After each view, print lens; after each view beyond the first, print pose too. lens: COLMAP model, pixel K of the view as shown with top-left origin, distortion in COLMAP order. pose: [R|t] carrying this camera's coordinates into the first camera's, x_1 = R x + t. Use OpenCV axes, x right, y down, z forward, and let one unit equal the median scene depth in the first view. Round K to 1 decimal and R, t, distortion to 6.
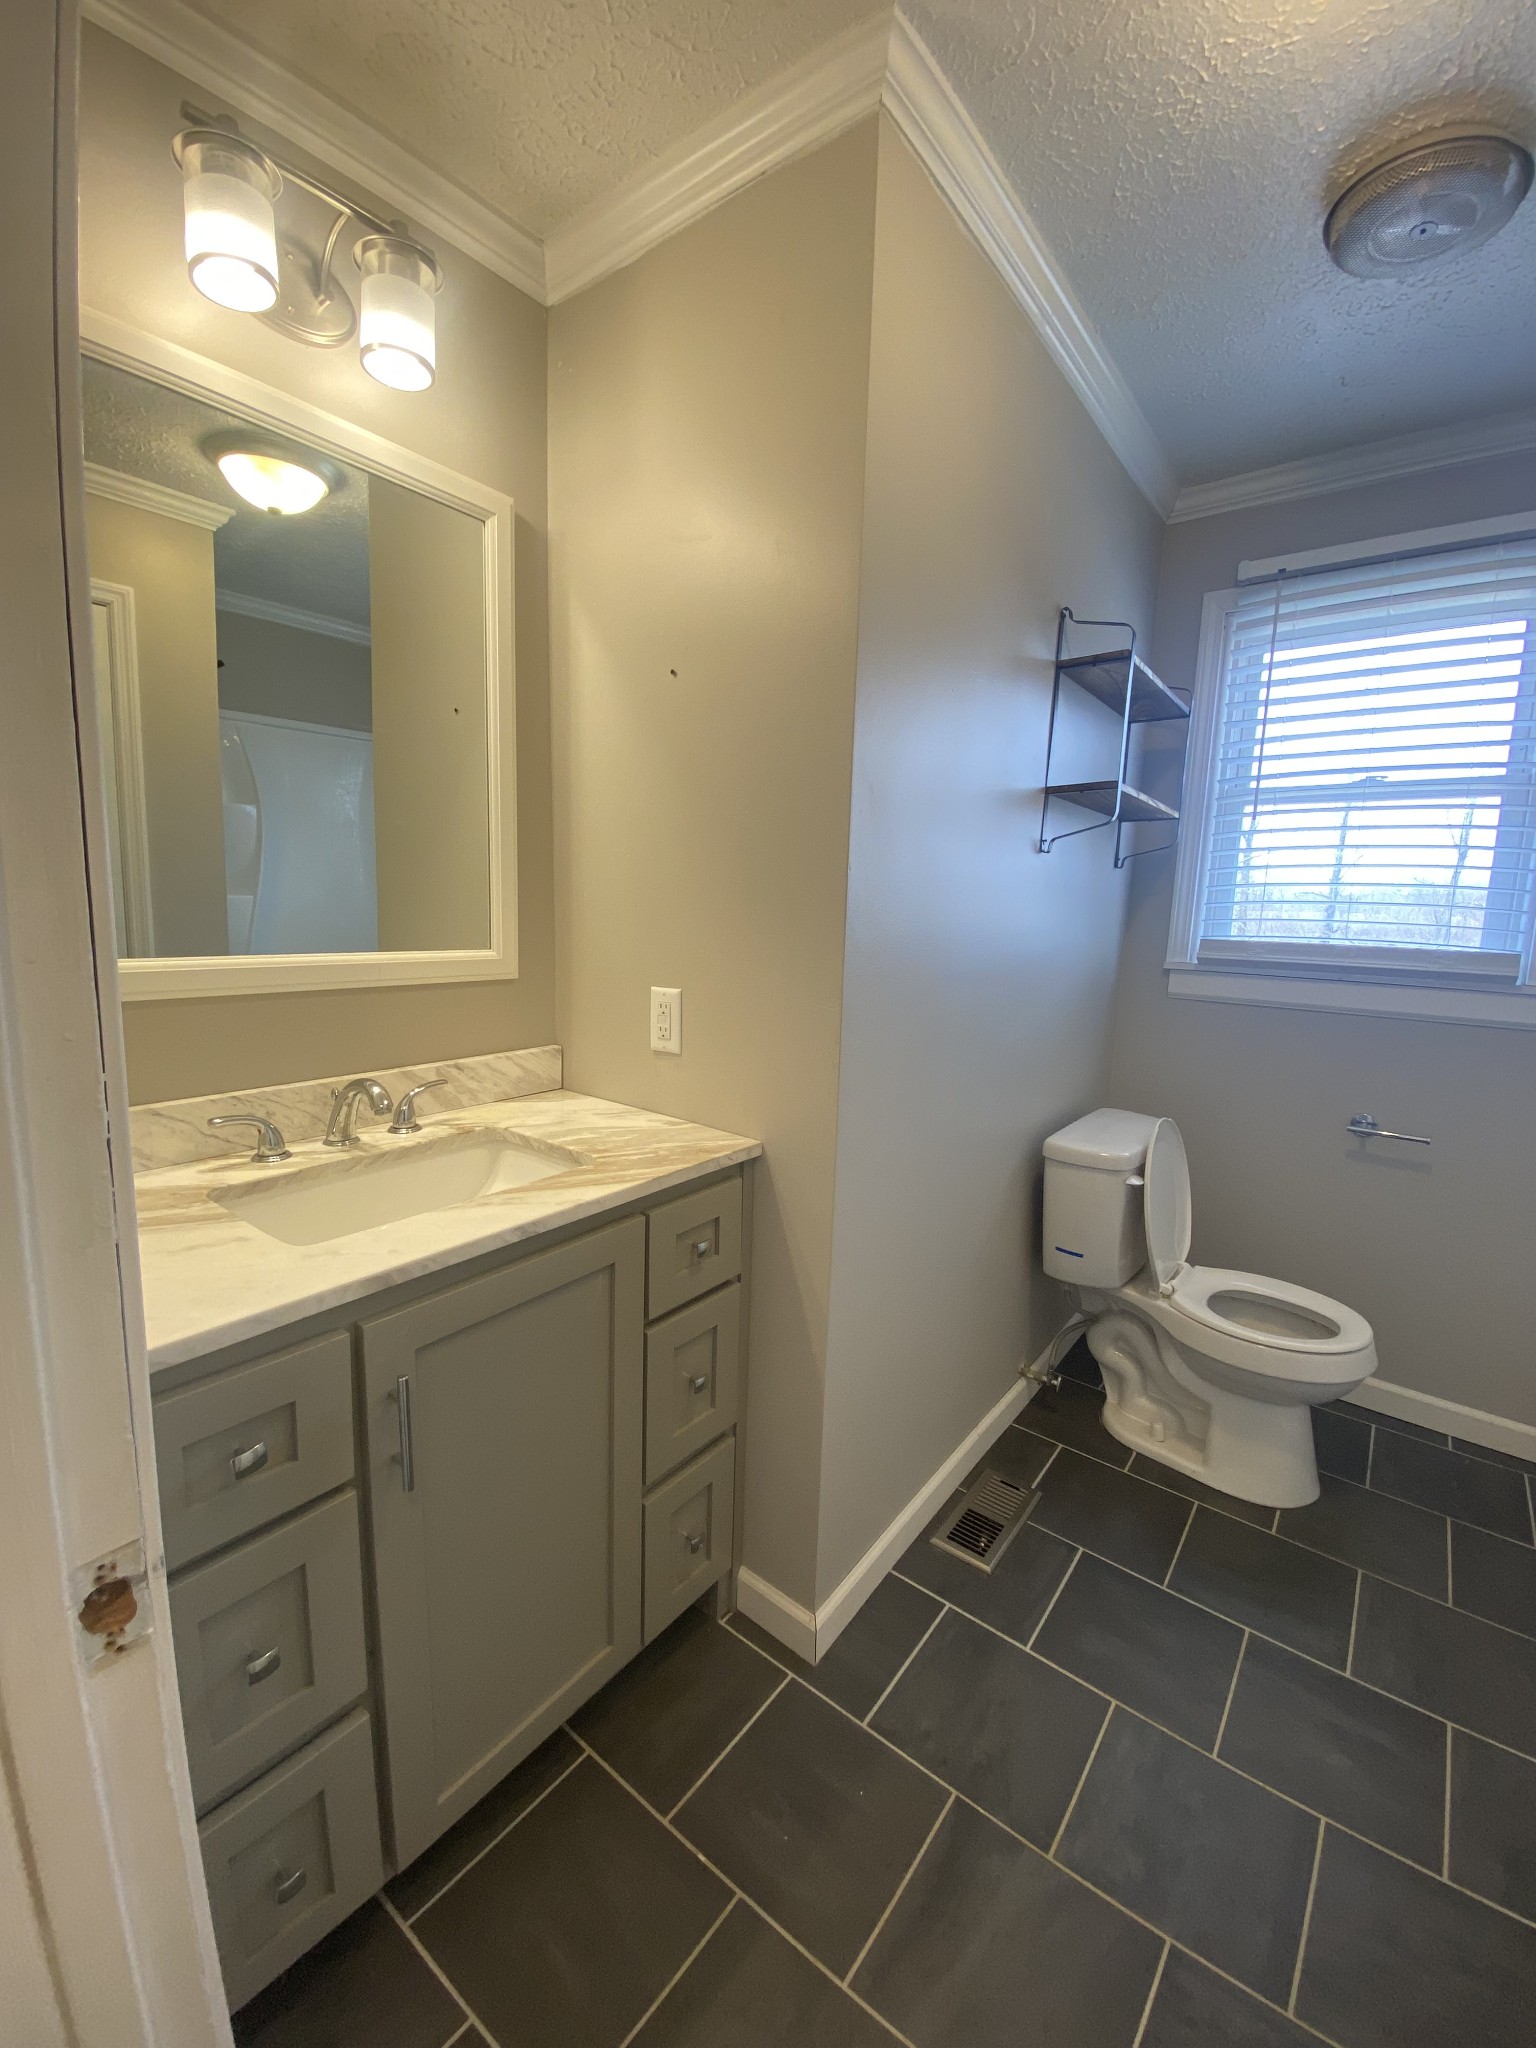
lens RADIAL K [[838.4, 0, 768.0], [0, 838.4, 1024.0], [0, 0, 1]] dist [0.000948, -0.012116]
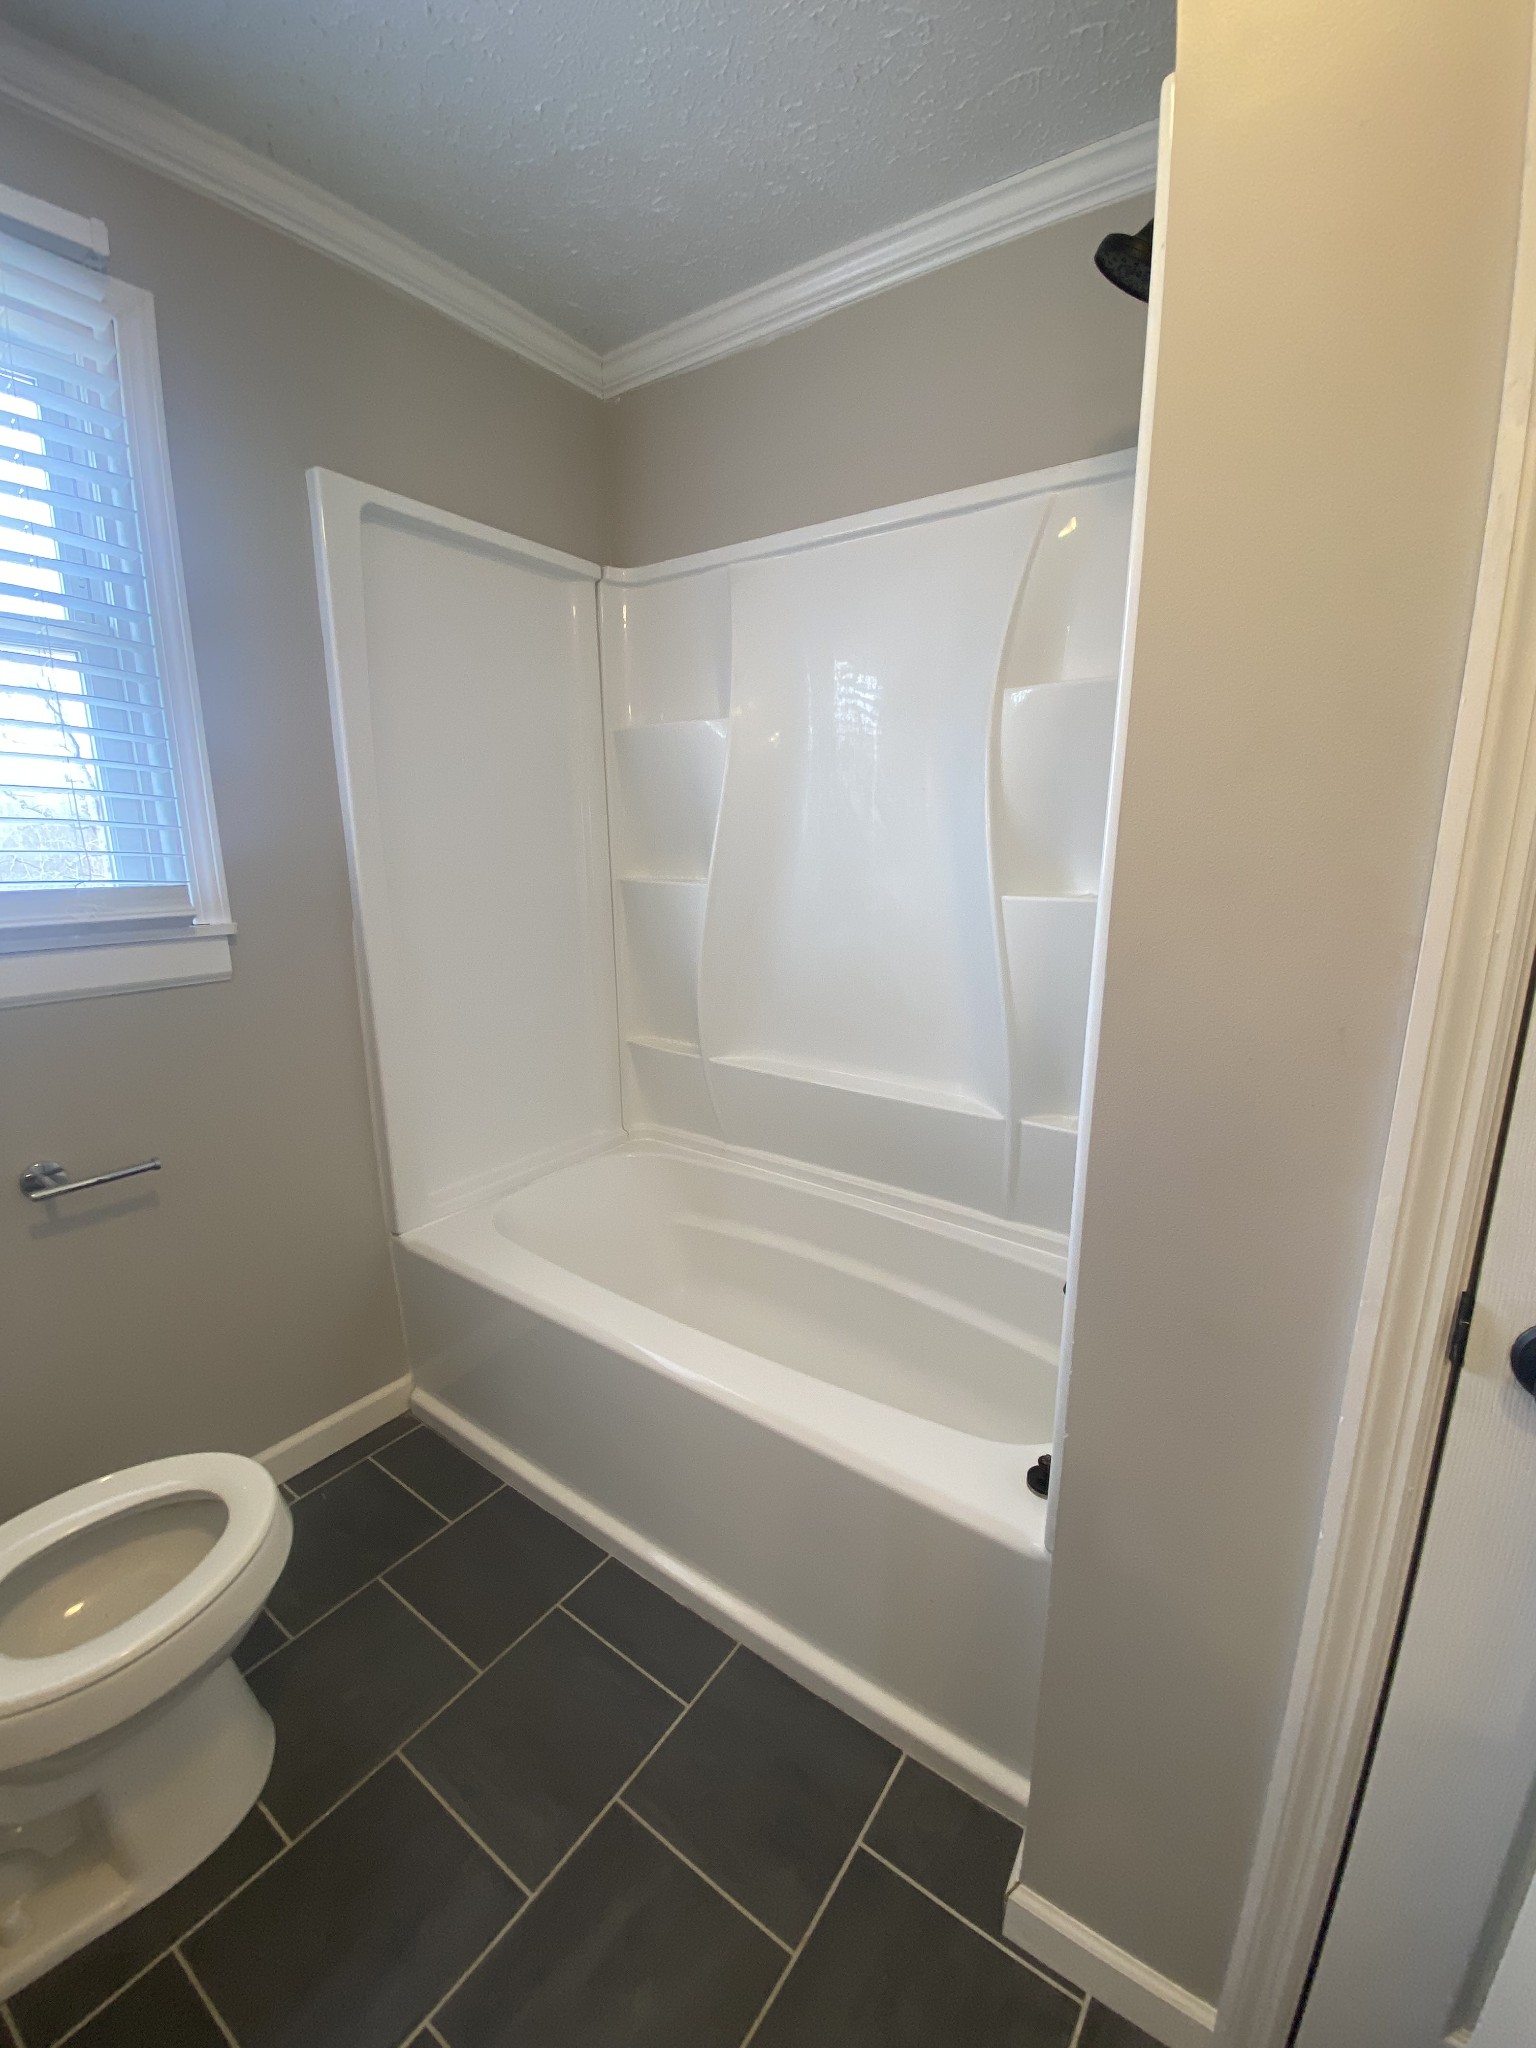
lens RADIAL K [[838.4, 0, 768.0], [0, 838.4, 1024.0], [0, 0, 1]] dist [0.000948, -0.012116]
pose [[-0.050037, -0.250504, 0.966822, 0.127466], [0.136408, 0.957249, 0.255084, -0.080176], [-0.989388, 0.144646, -0.013727, 0.498512]]
